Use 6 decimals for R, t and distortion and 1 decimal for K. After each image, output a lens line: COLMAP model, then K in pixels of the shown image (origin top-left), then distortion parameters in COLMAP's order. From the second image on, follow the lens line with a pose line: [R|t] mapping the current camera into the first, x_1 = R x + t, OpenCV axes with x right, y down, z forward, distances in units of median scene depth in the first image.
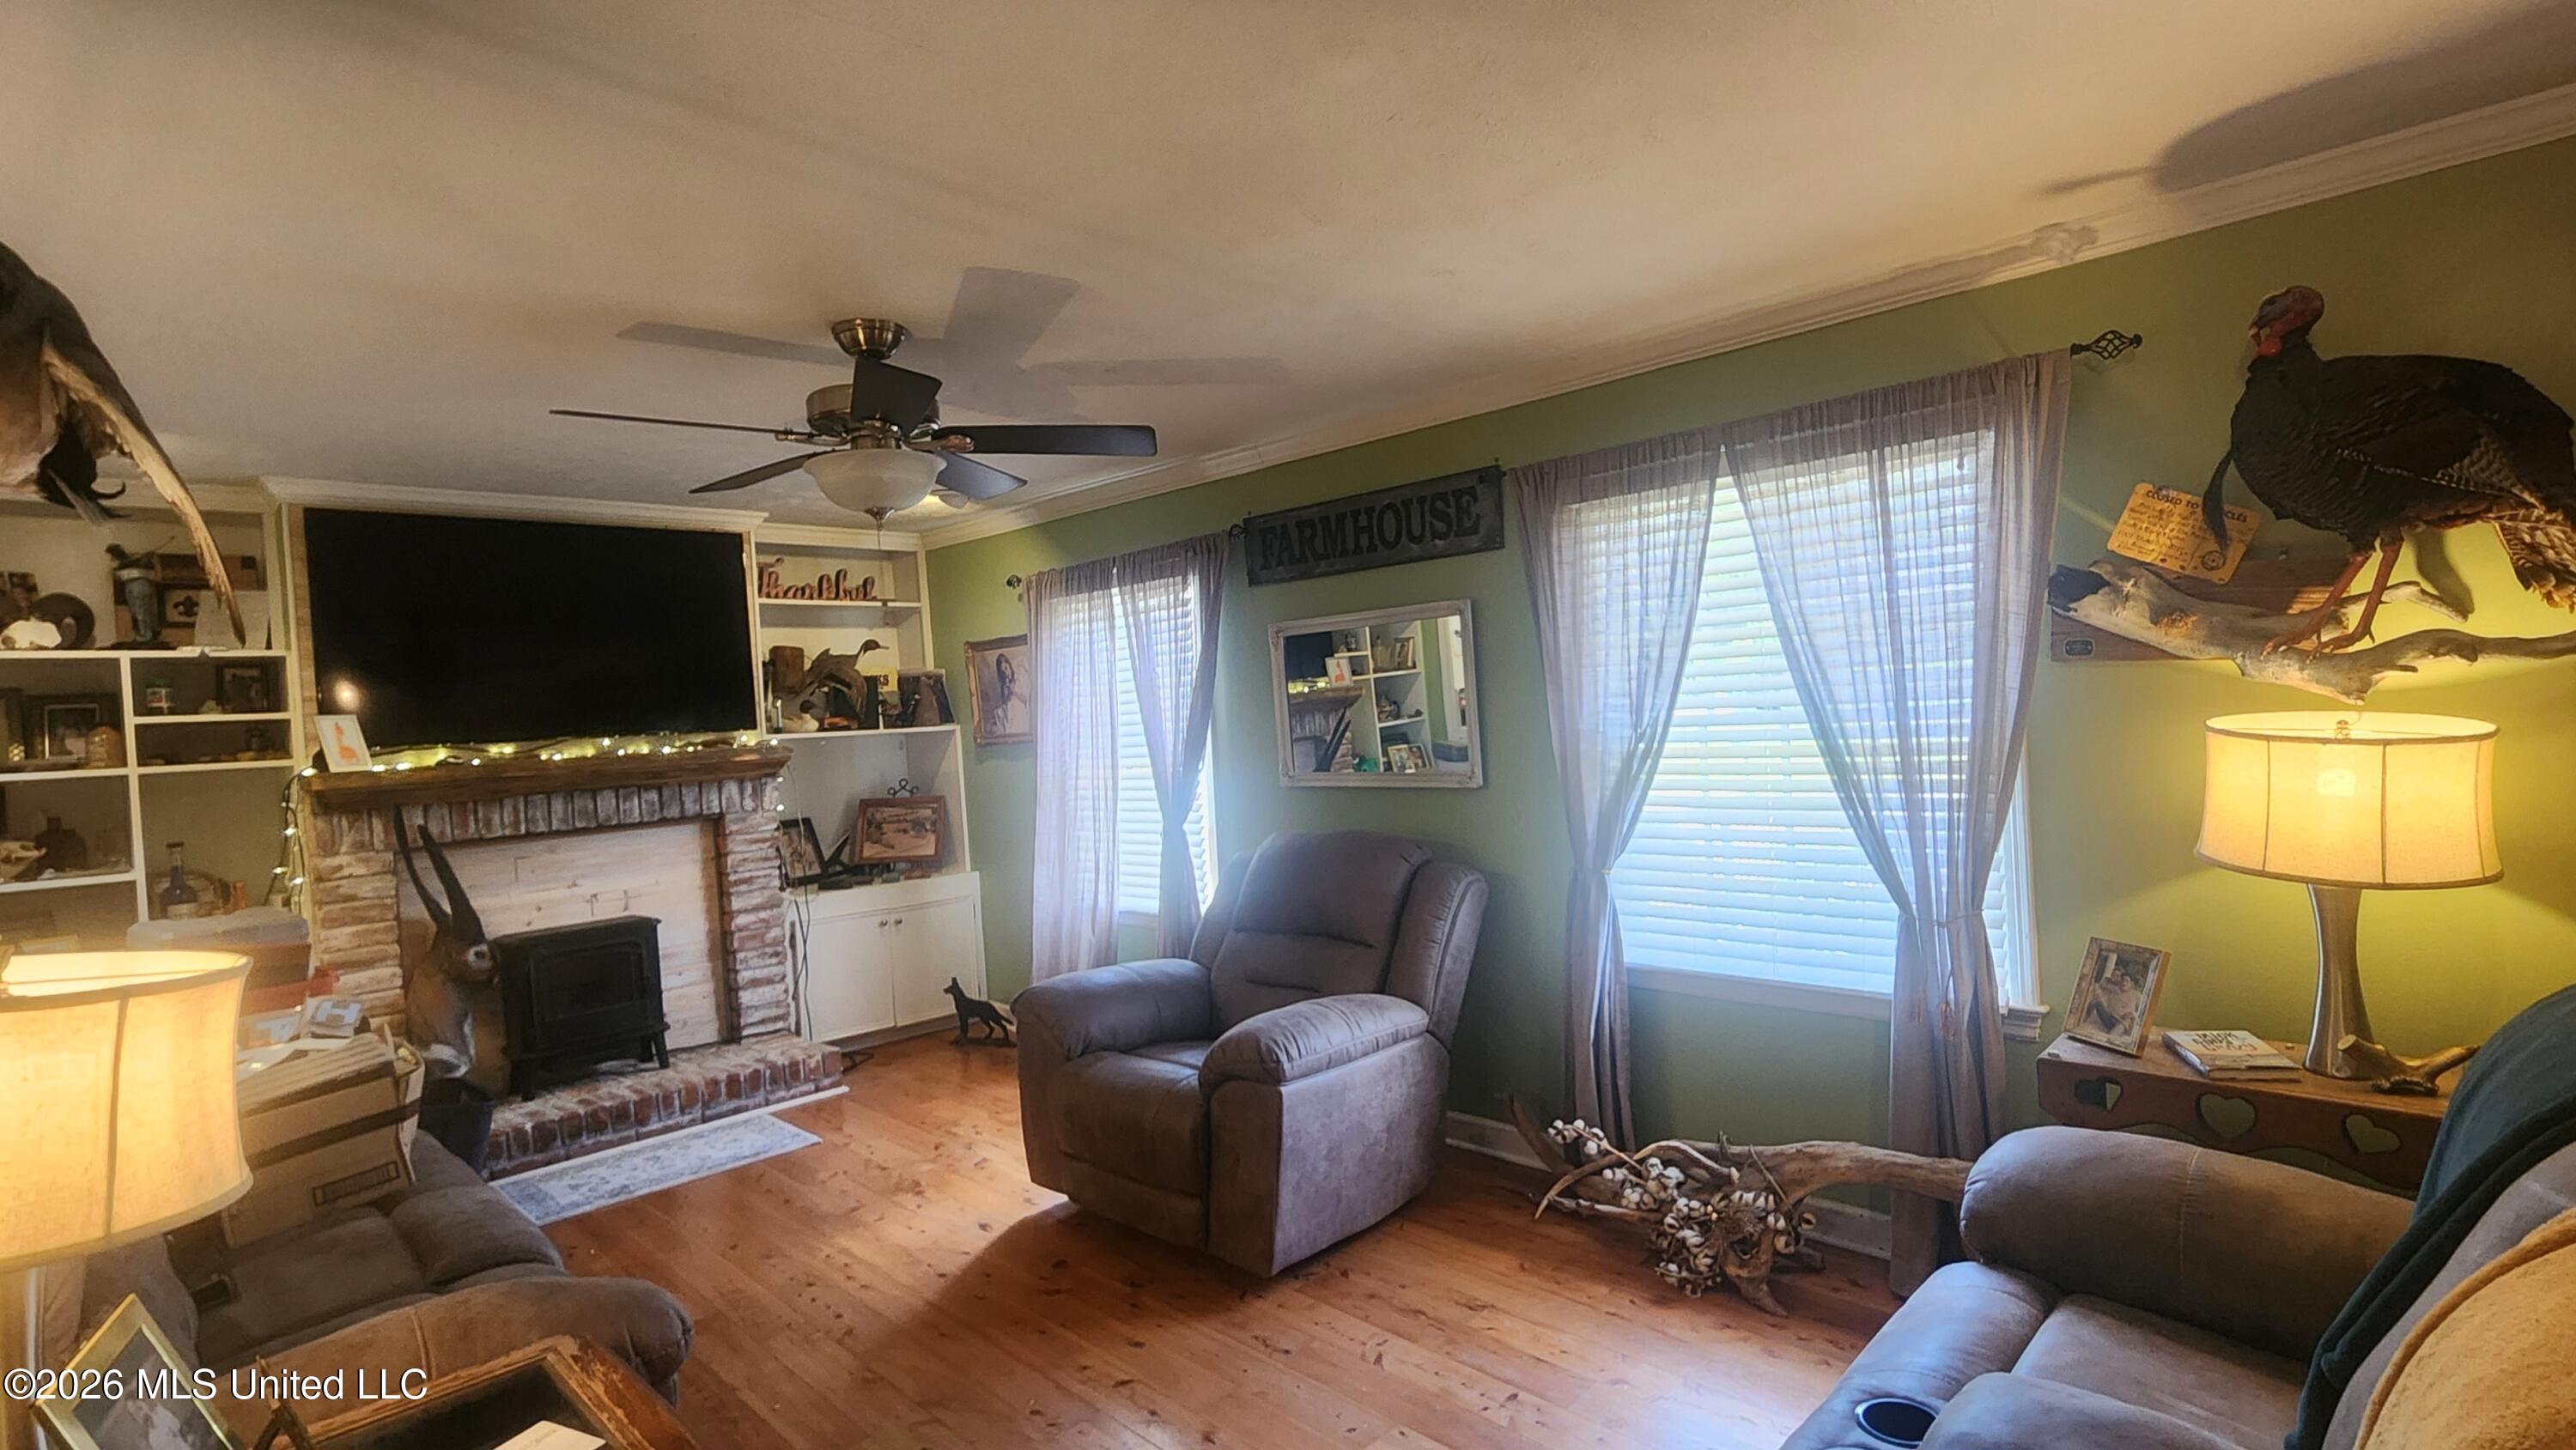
lens RADIAL K [[1219.3, 0, 1285.7], [0, 1219.3, 736.2], [0, 0, 1]] dist [-0.002078, -0.000028]
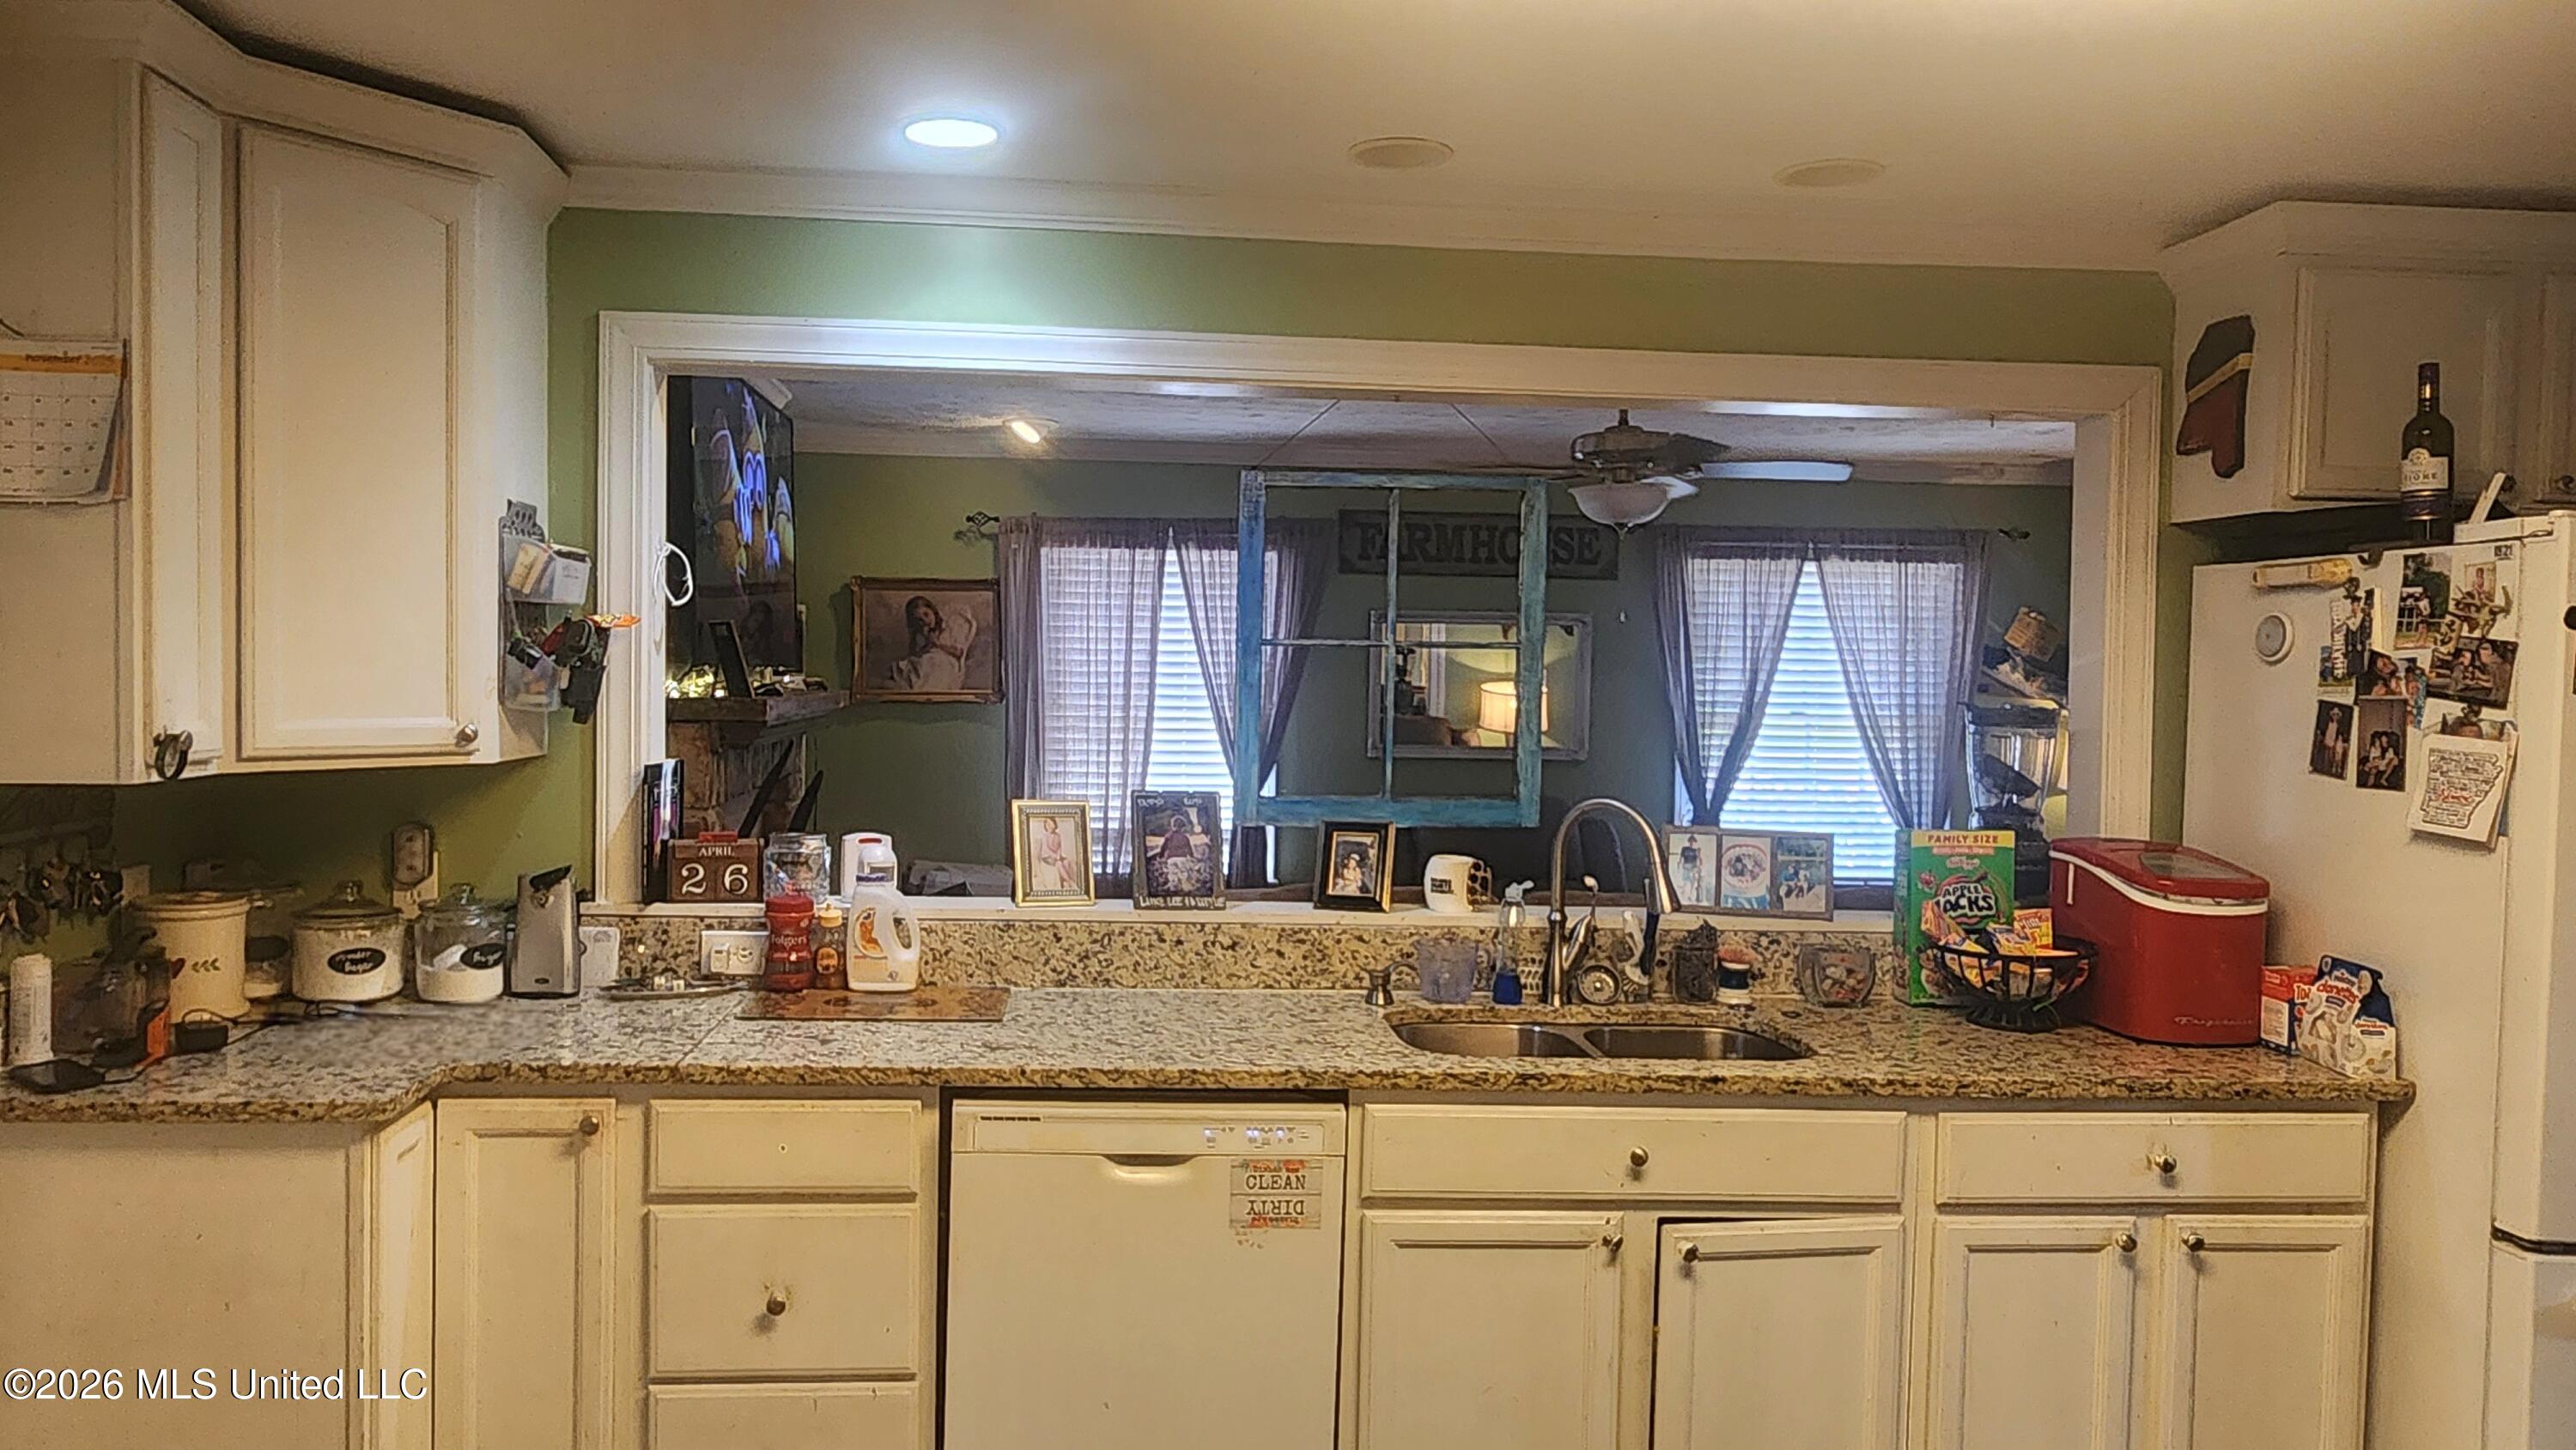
lens RADIAL K [[1725.8, 0, 1191.1], [0, 1725.8, 716.9], [0, 0, 1]] dist [-0.000496, 0.004516]
pose [[0.675320, 0.049327, 0.735874, -1.405733], [-0.038578, 0.998758, -0.031545, 0.066041], [-0.736516, -0.007085, 0.676383, 0.072578]]
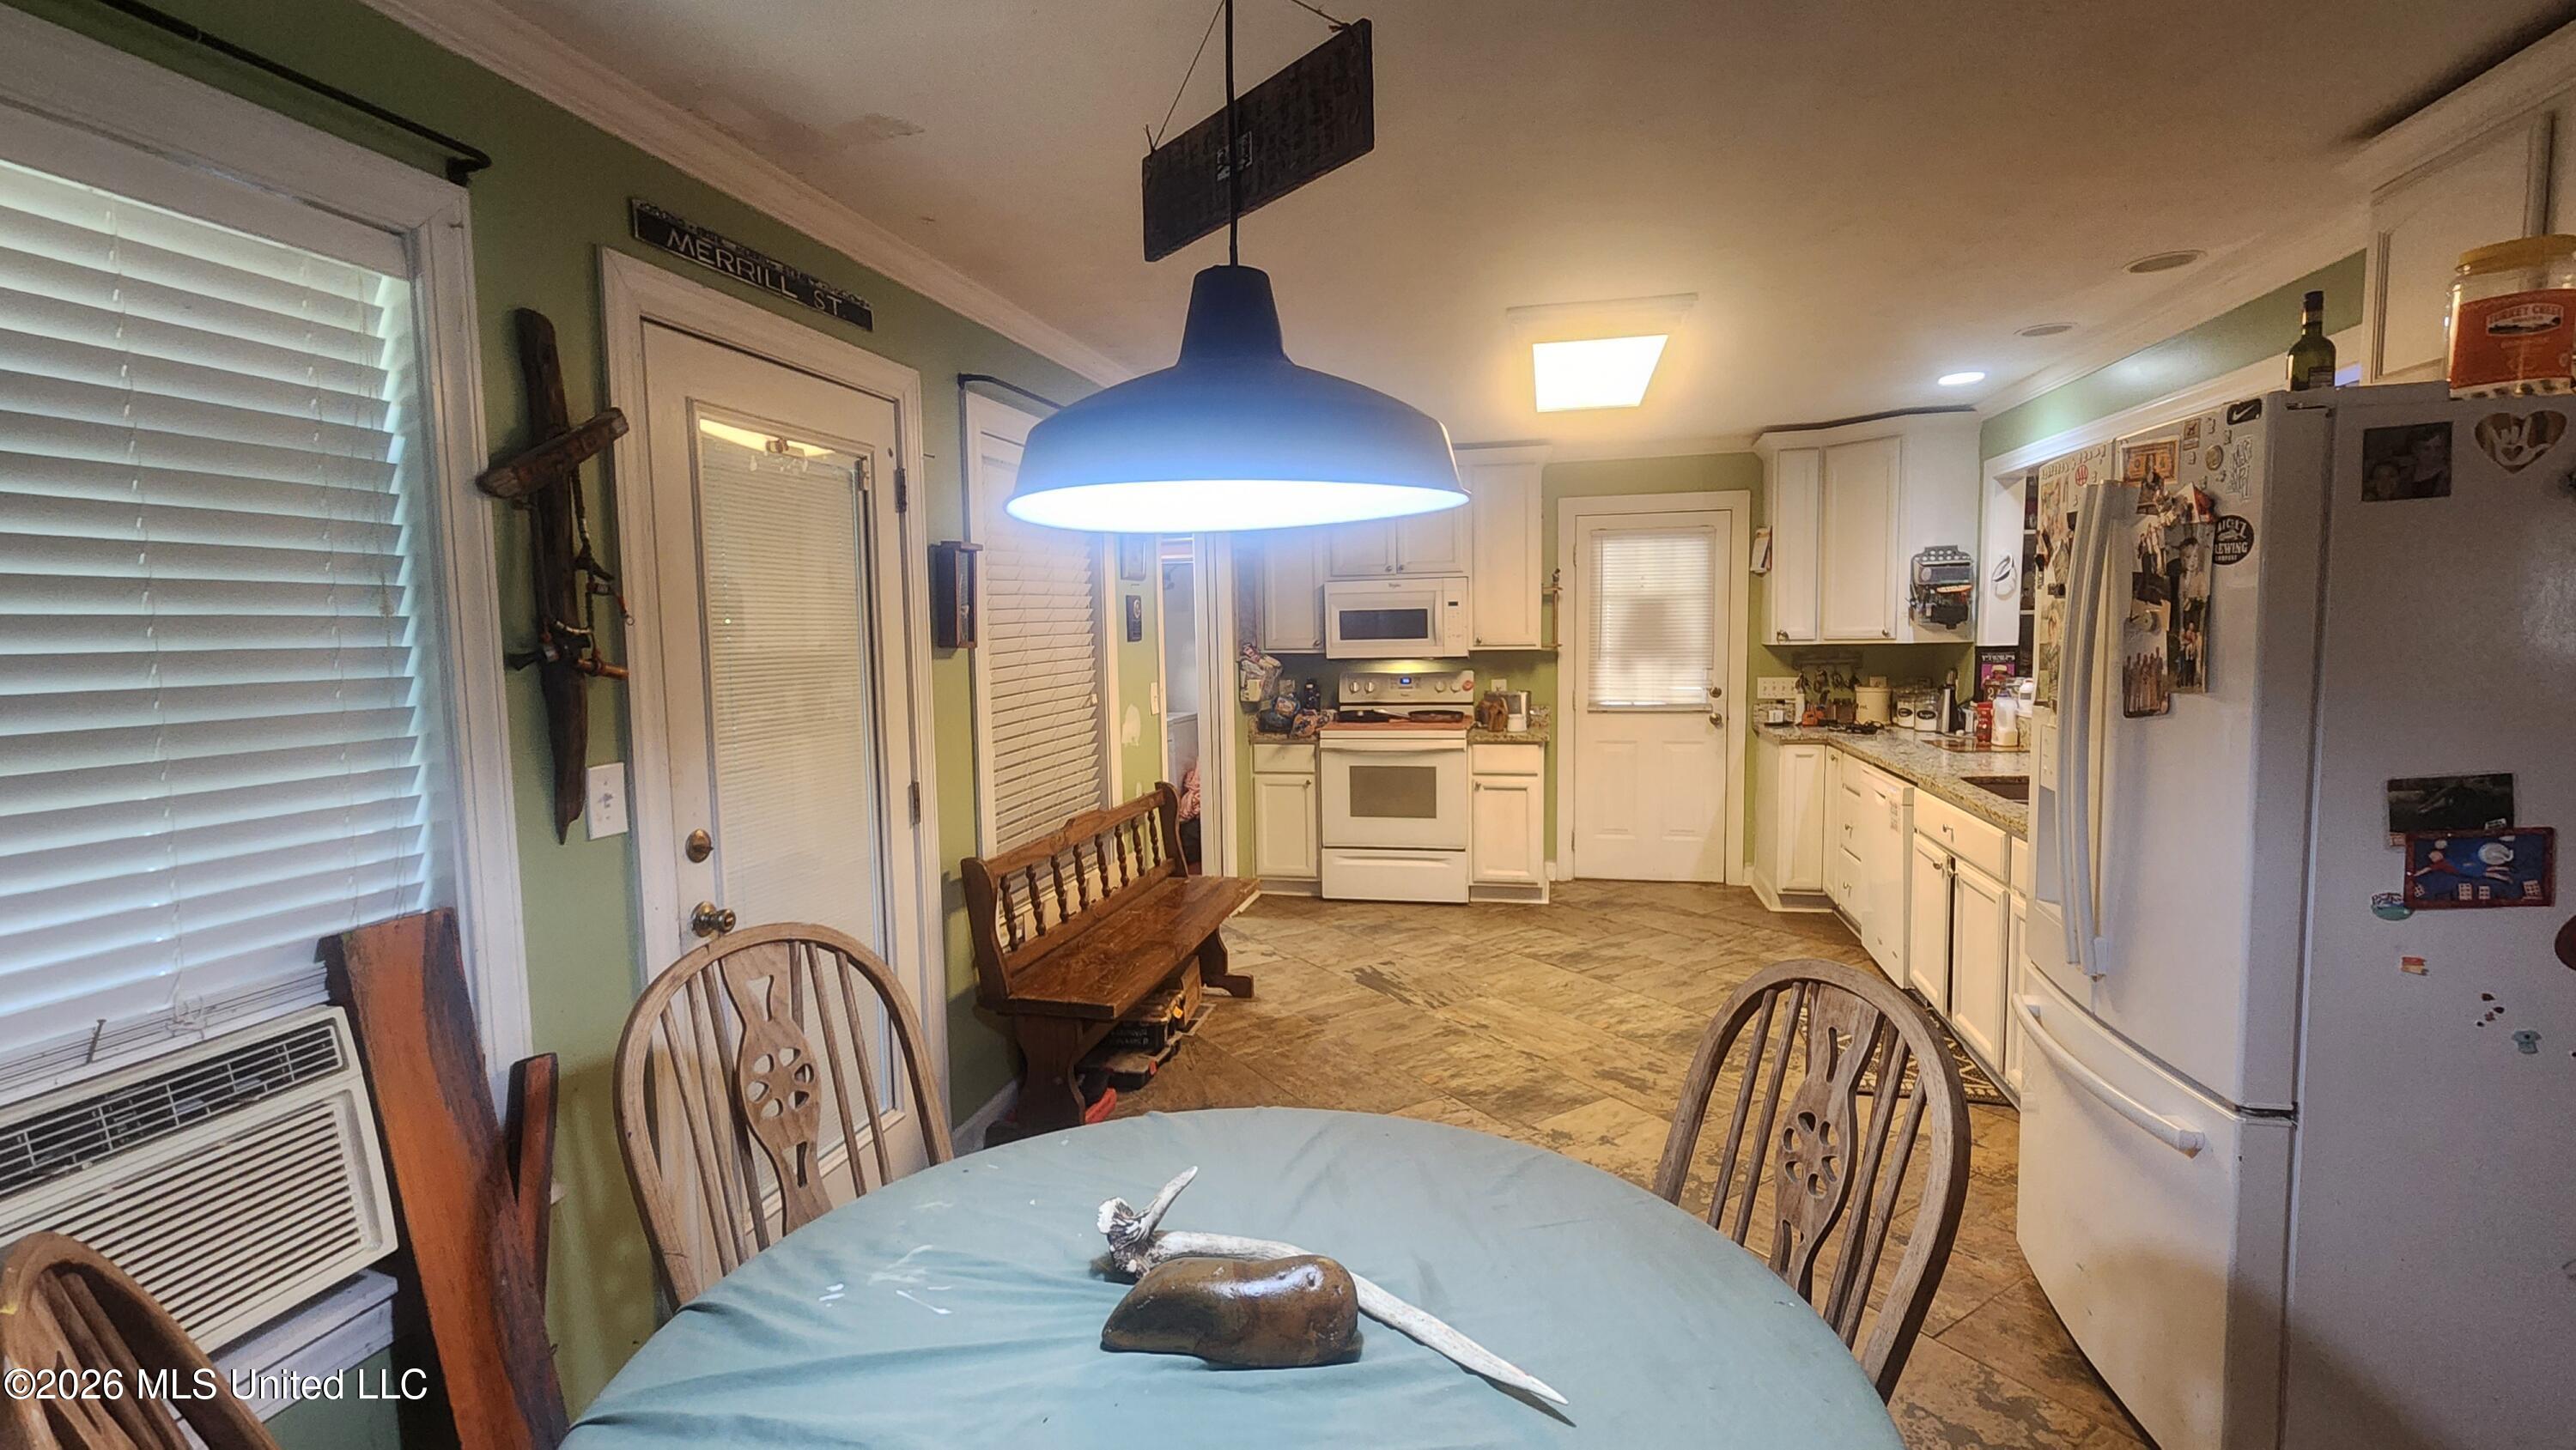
lens RADIAL K [[1143.8, 0, 1311.8], [0, 1143.8, 732.1], [0, 0, 1]] dist [0.003725, -0.001038]
pose [[0.521533, 0.122506, -0.844391, -0.273155], [-0.029661, 0.991644, 0.125549, 0.028880], [0.852716, -0.040433, 0.520808, -0.529606]]
